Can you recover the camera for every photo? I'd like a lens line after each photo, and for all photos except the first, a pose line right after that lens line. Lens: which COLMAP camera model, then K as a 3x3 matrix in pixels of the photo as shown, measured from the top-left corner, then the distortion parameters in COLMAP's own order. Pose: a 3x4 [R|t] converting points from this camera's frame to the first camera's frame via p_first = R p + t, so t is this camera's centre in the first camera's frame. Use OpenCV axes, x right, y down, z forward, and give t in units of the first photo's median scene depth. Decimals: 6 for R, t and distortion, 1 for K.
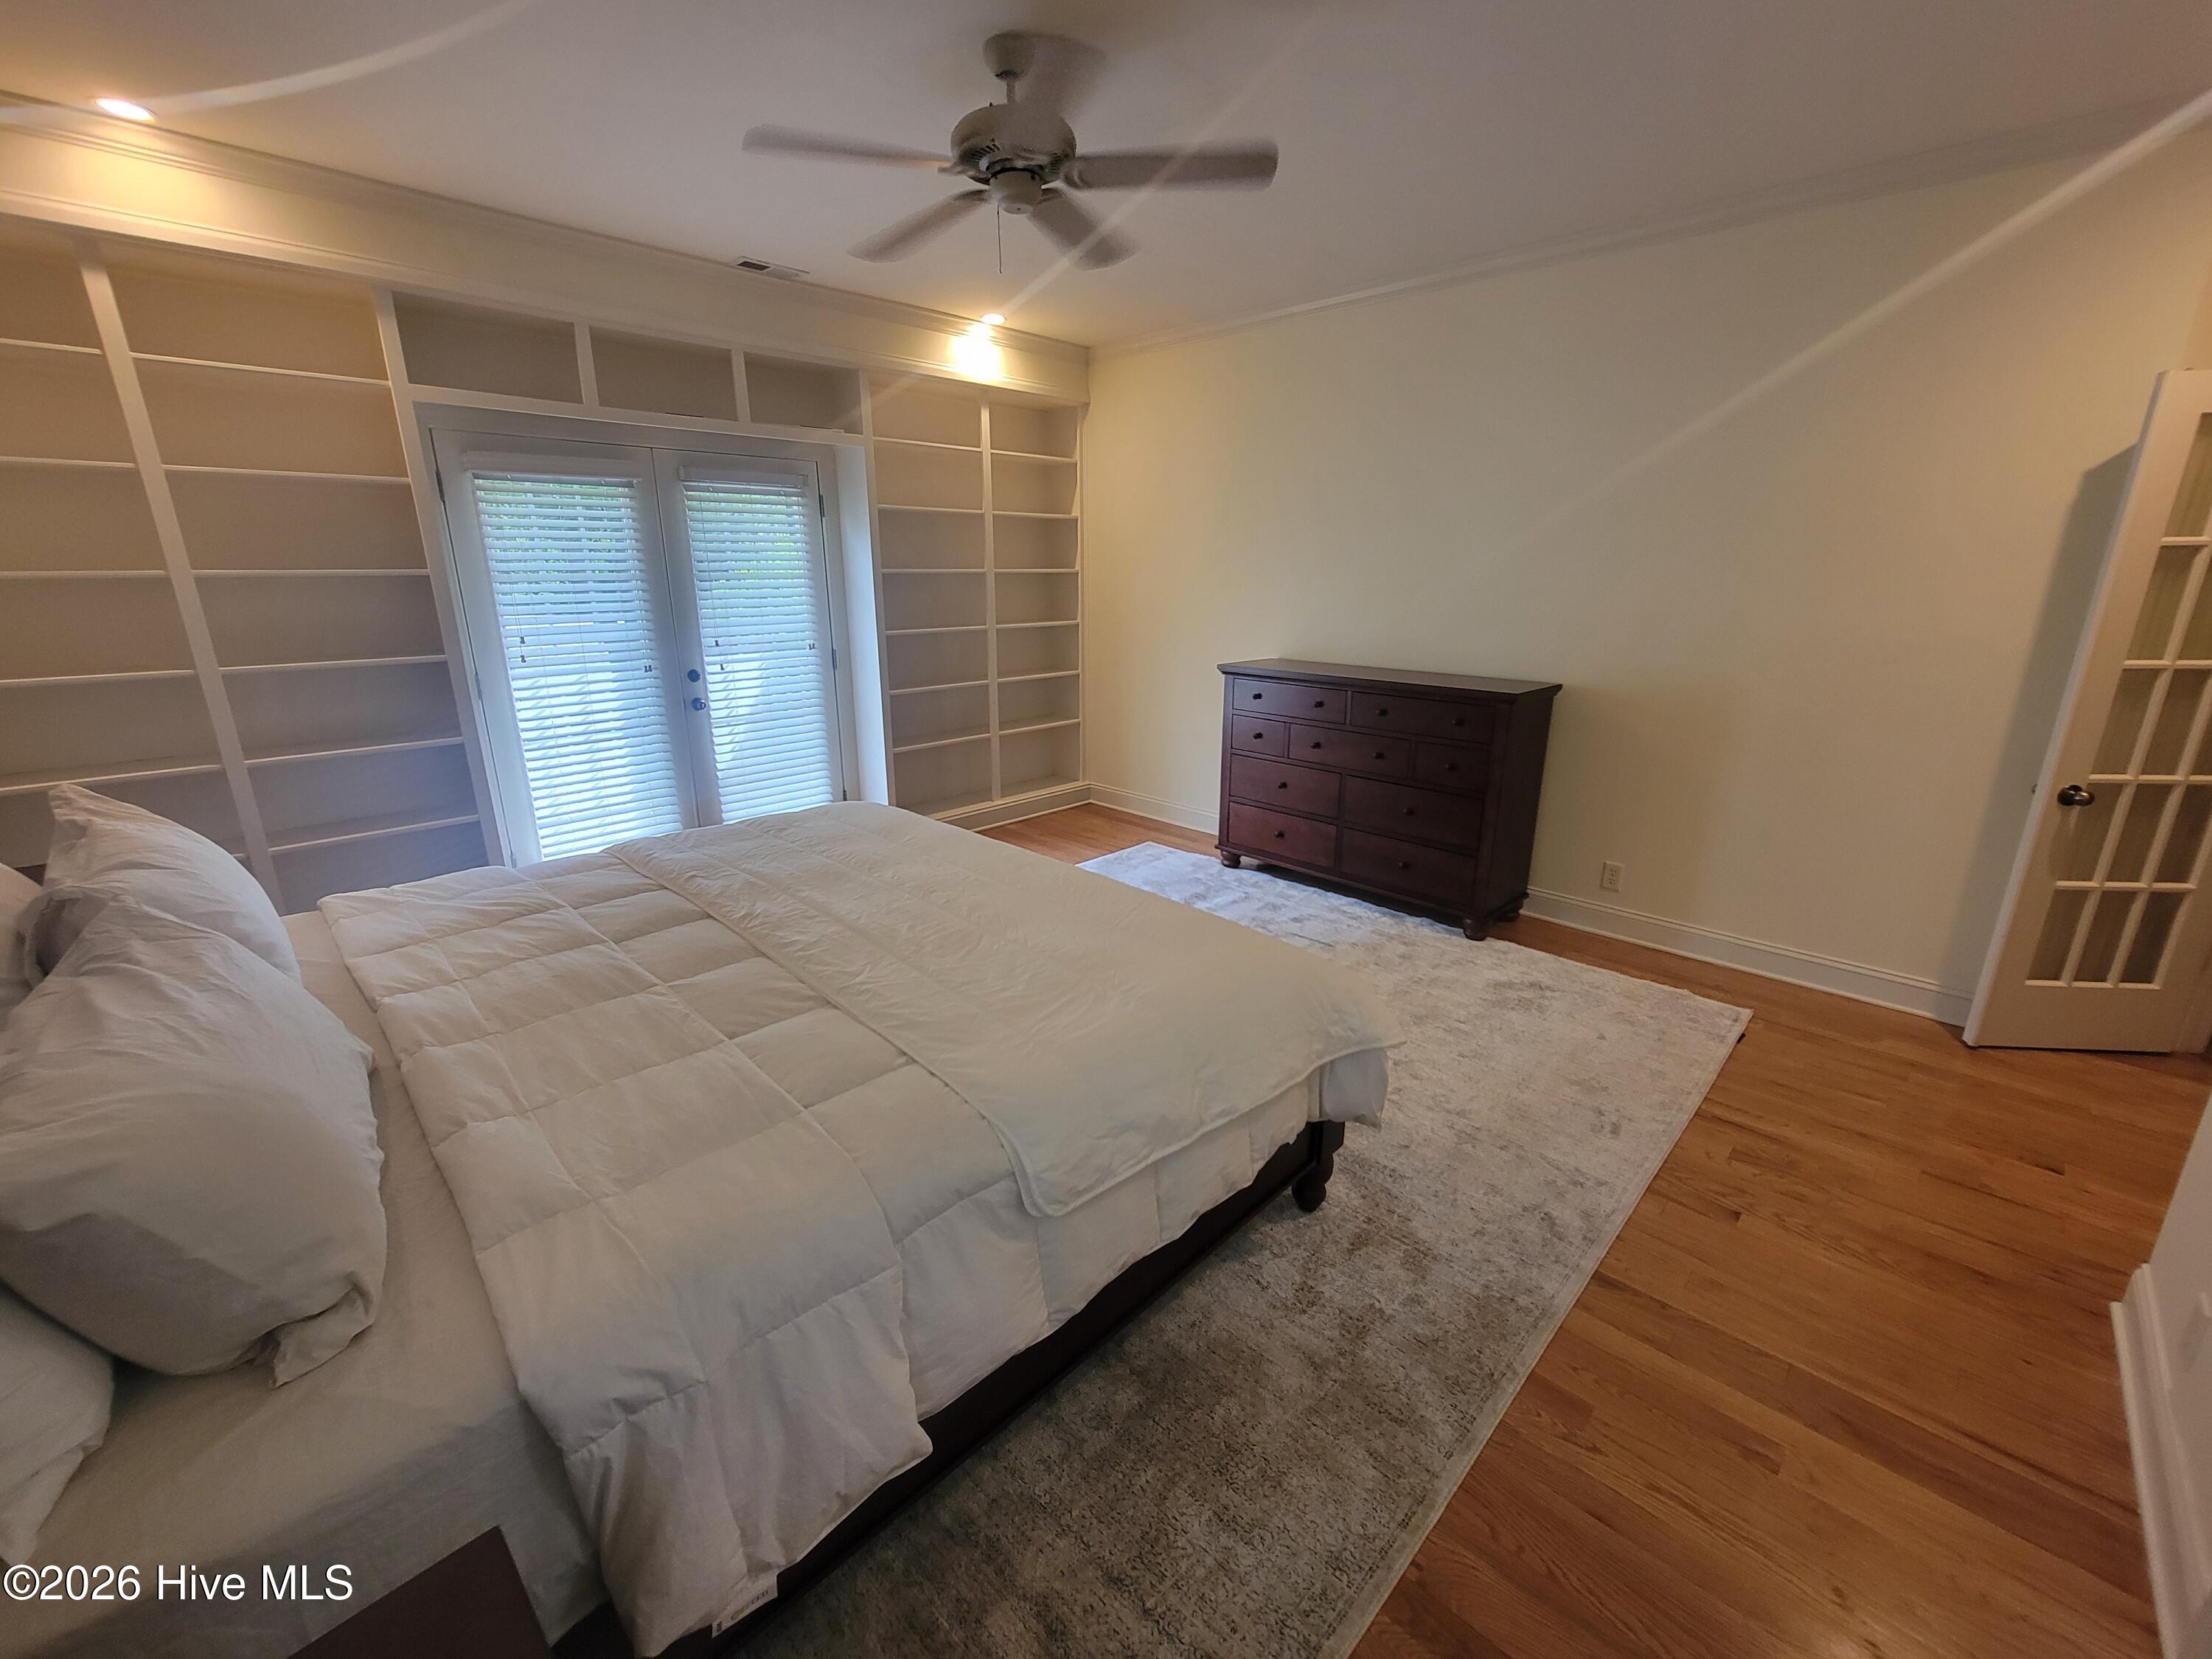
lens RADIAL K [[900.6, 0, 1107.3], [0, 900.6, 823.4], [0, 0, 1]] dist [0.001912, 0.000809]
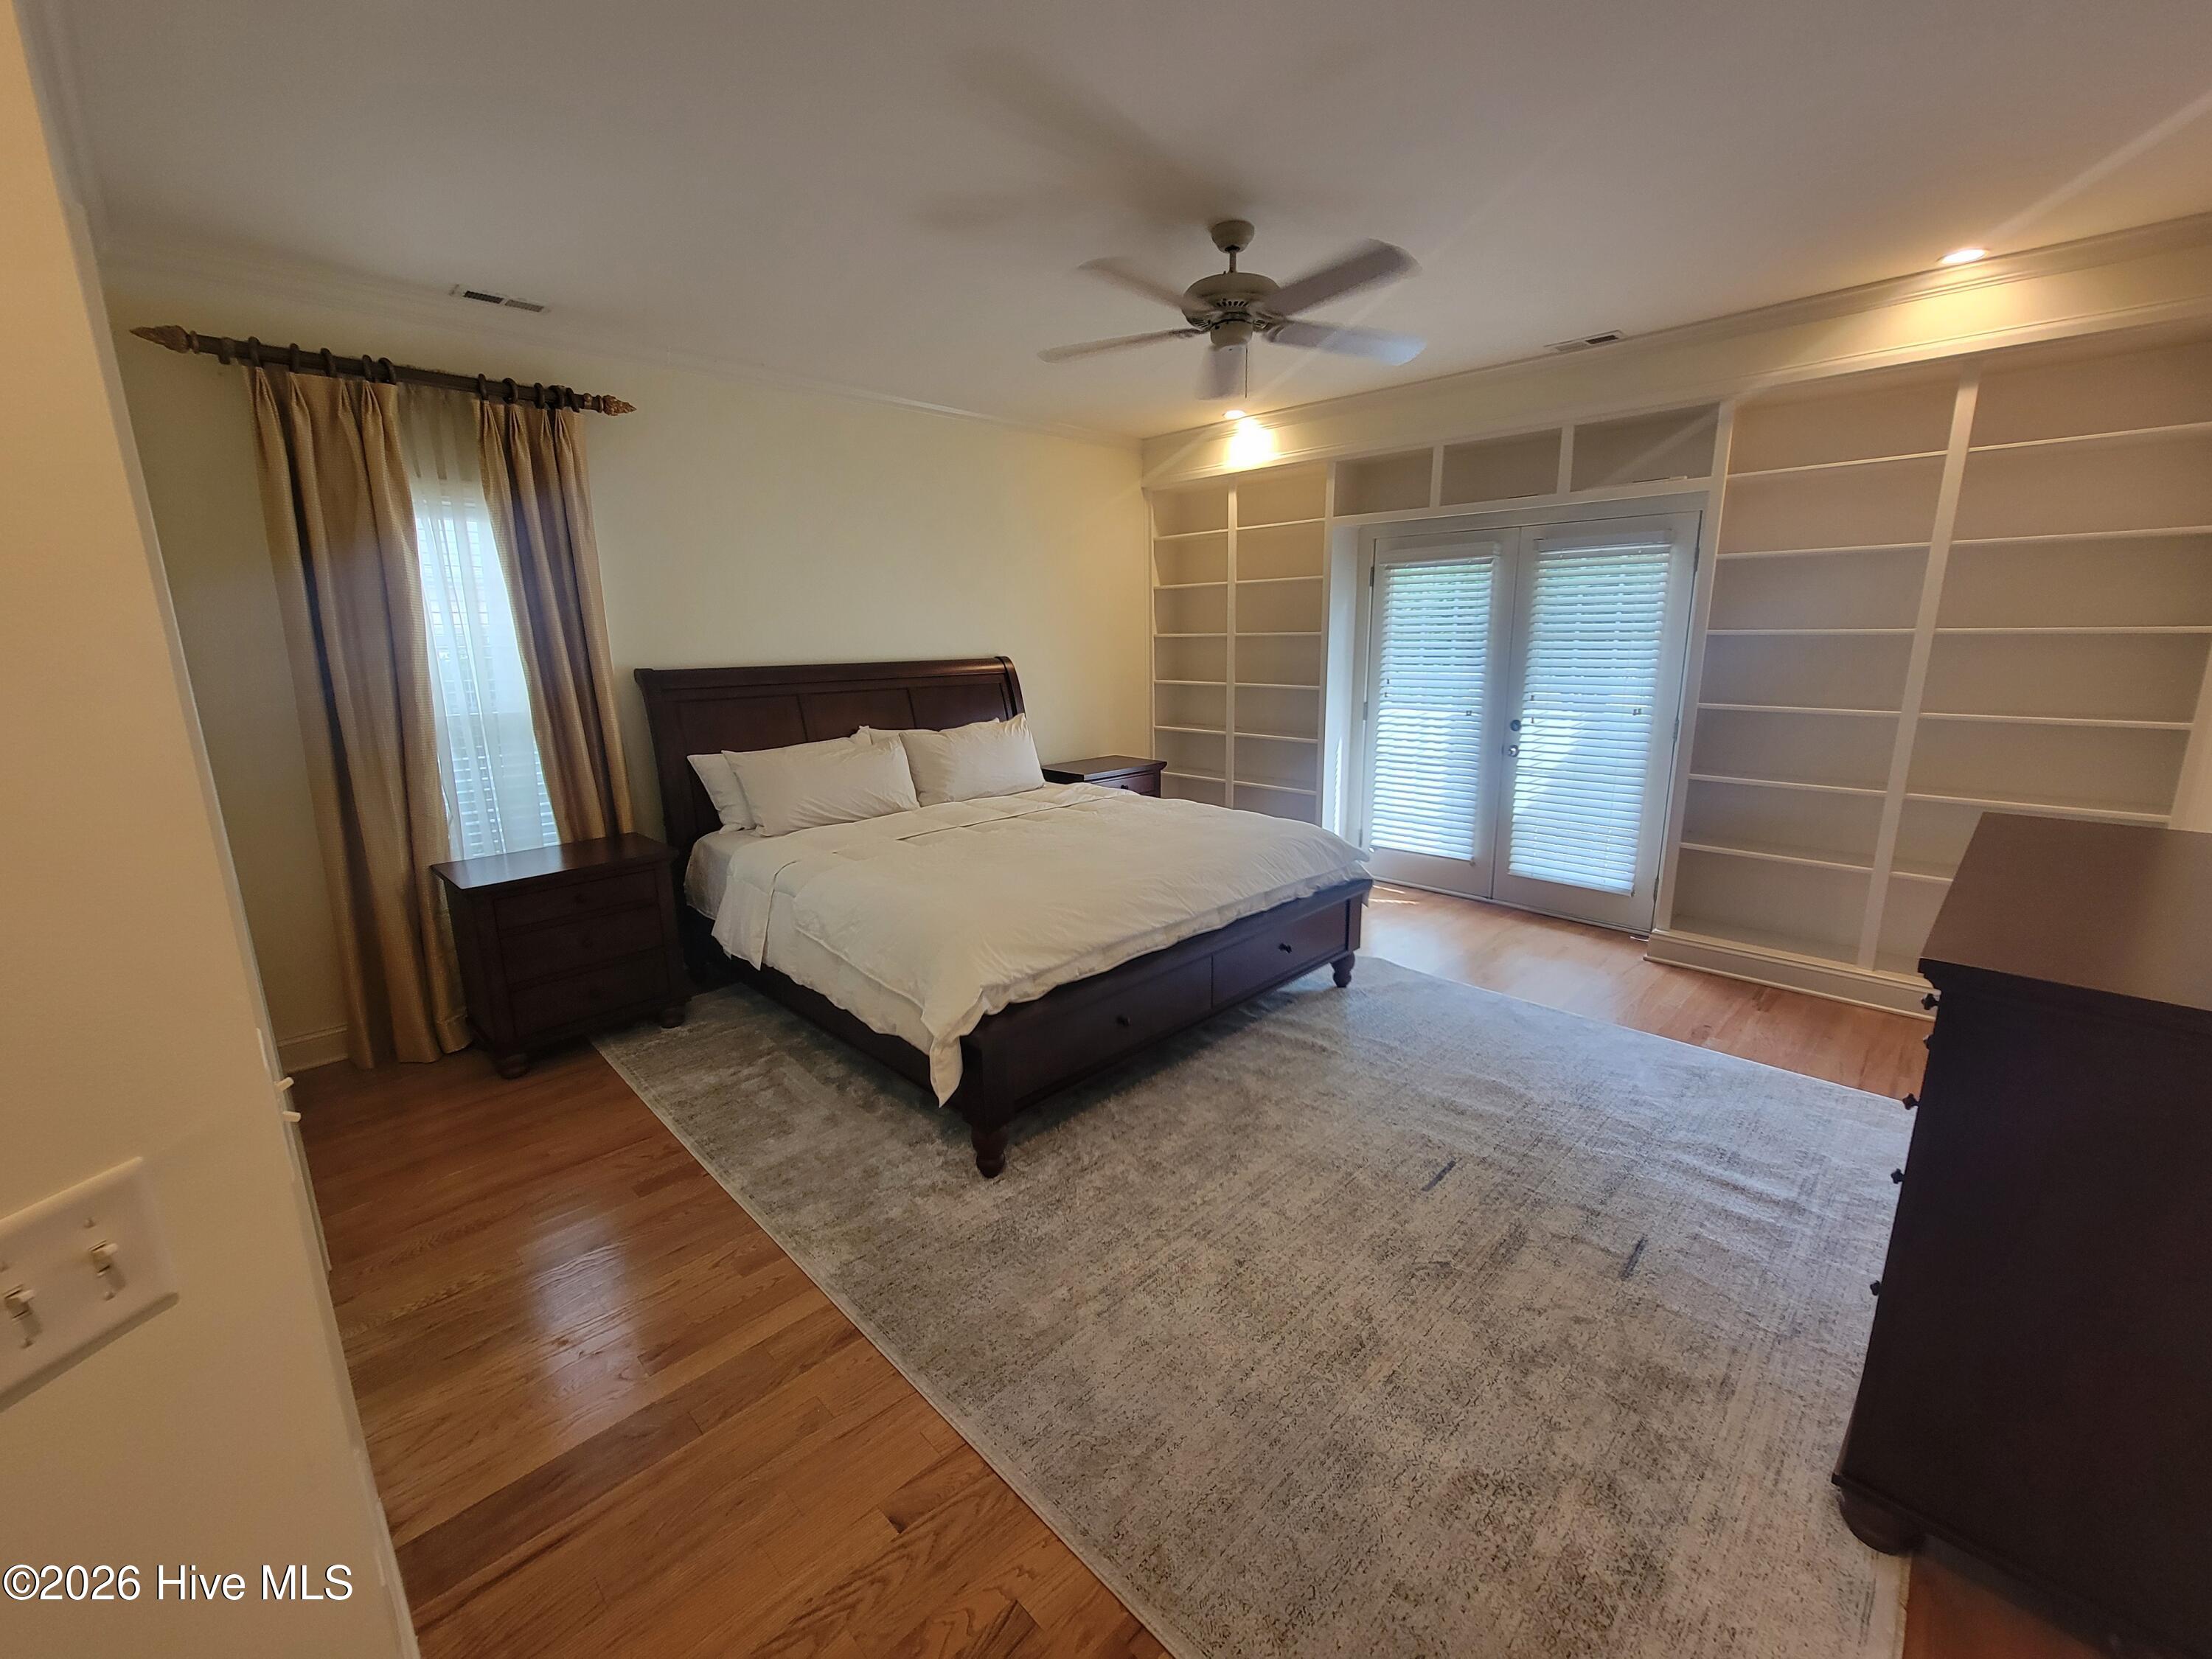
lens RADIAL K [[900.6, 0, 1108.8], [0, 900.6, 825.3], [0, 0, 1]] dist [0.001912, 0.000809]
pose [[-0.005876, 0.205986, -0.978537, 0.655851], [-0.272668, 0.941144, 0.199752, -0.135231], [0.962090, 0.267989, 0.050635, 0.504112]]
